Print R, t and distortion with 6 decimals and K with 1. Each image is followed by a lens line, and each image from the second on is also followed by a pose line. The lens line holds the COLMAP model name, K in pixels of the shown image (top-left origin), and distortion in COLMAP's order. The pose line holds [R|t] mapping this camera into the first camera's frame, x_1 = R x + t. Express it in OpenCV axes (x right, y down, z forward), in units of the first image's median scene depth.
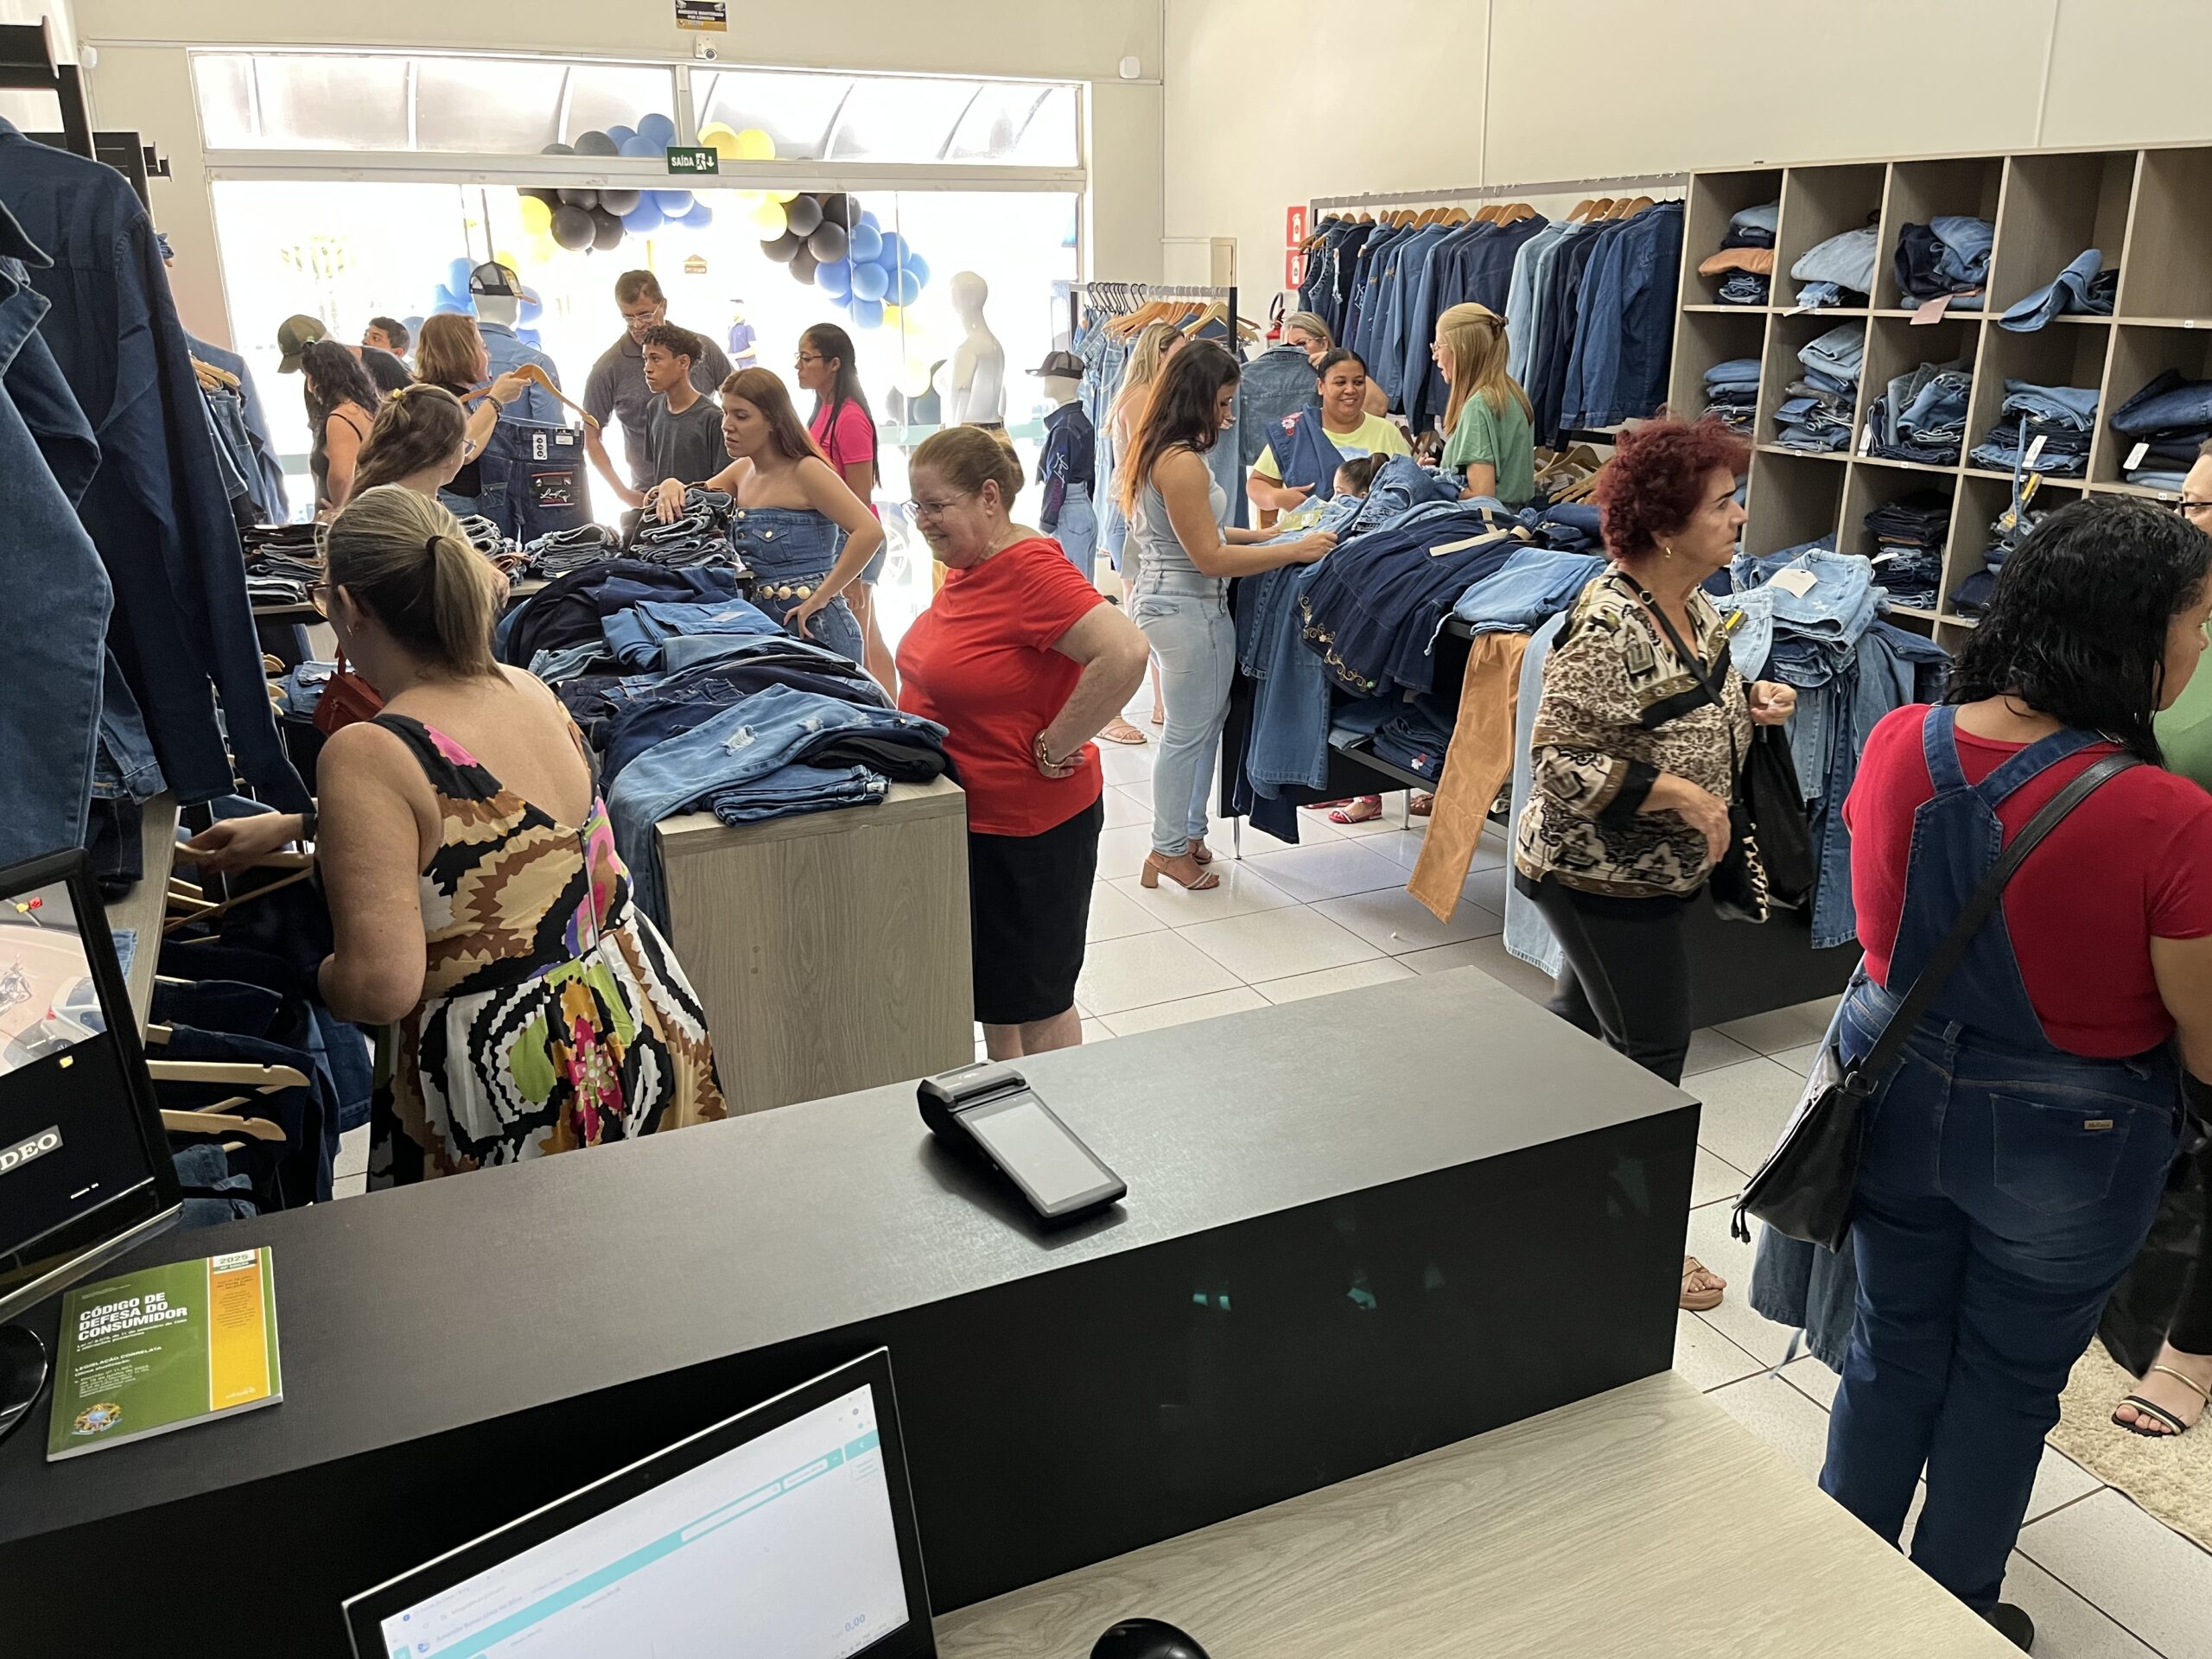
lens RADIAL K [[1650.8, 0, 1112.0], [0, 1650.8, 823.4], [0, 0, 1]] dist [0.061575, -0.091692]
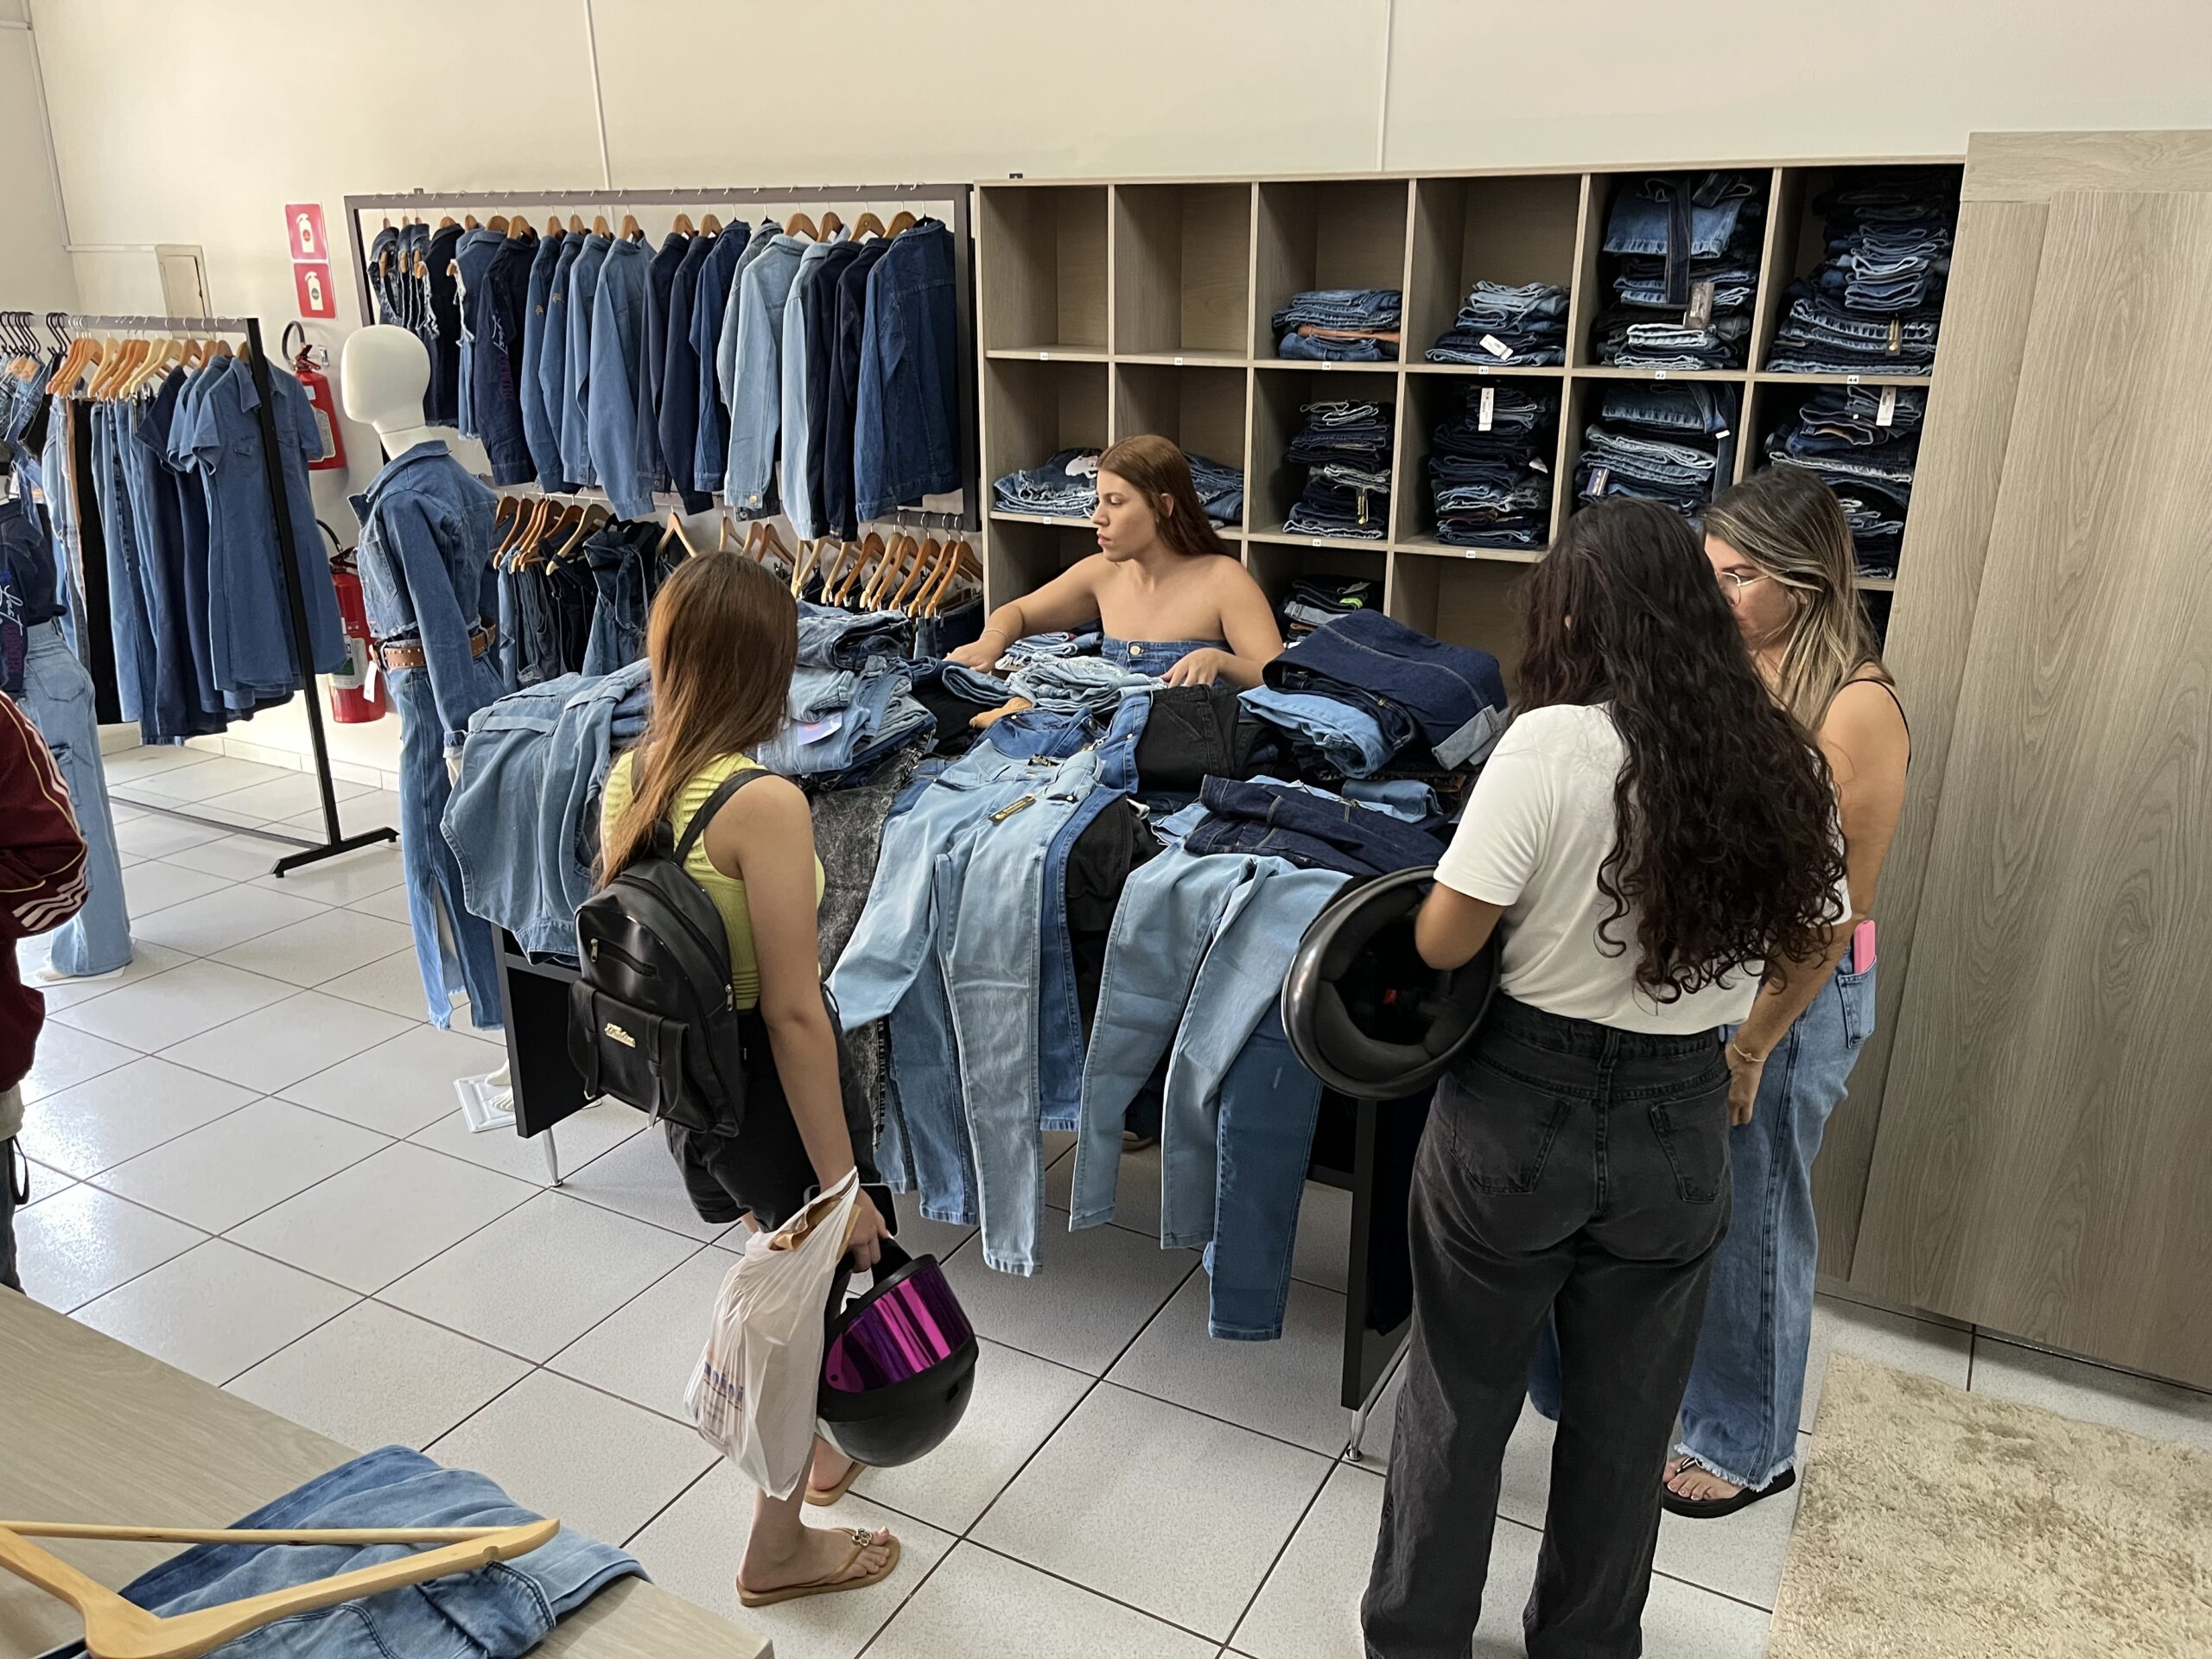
lens RADIAL K [[1650.8, 0, 1112.0], [0, 1650.8, 823.4], [0, 0, 1]] dist [0.061575, -0.091692]
pose [[0.795630, -0.175809, 0.579710, -0.098076], [0.181928, 0.982132, 0.048163, -0.103979], [-0.577819, 0.067146, 0.813398, 0.300657]]
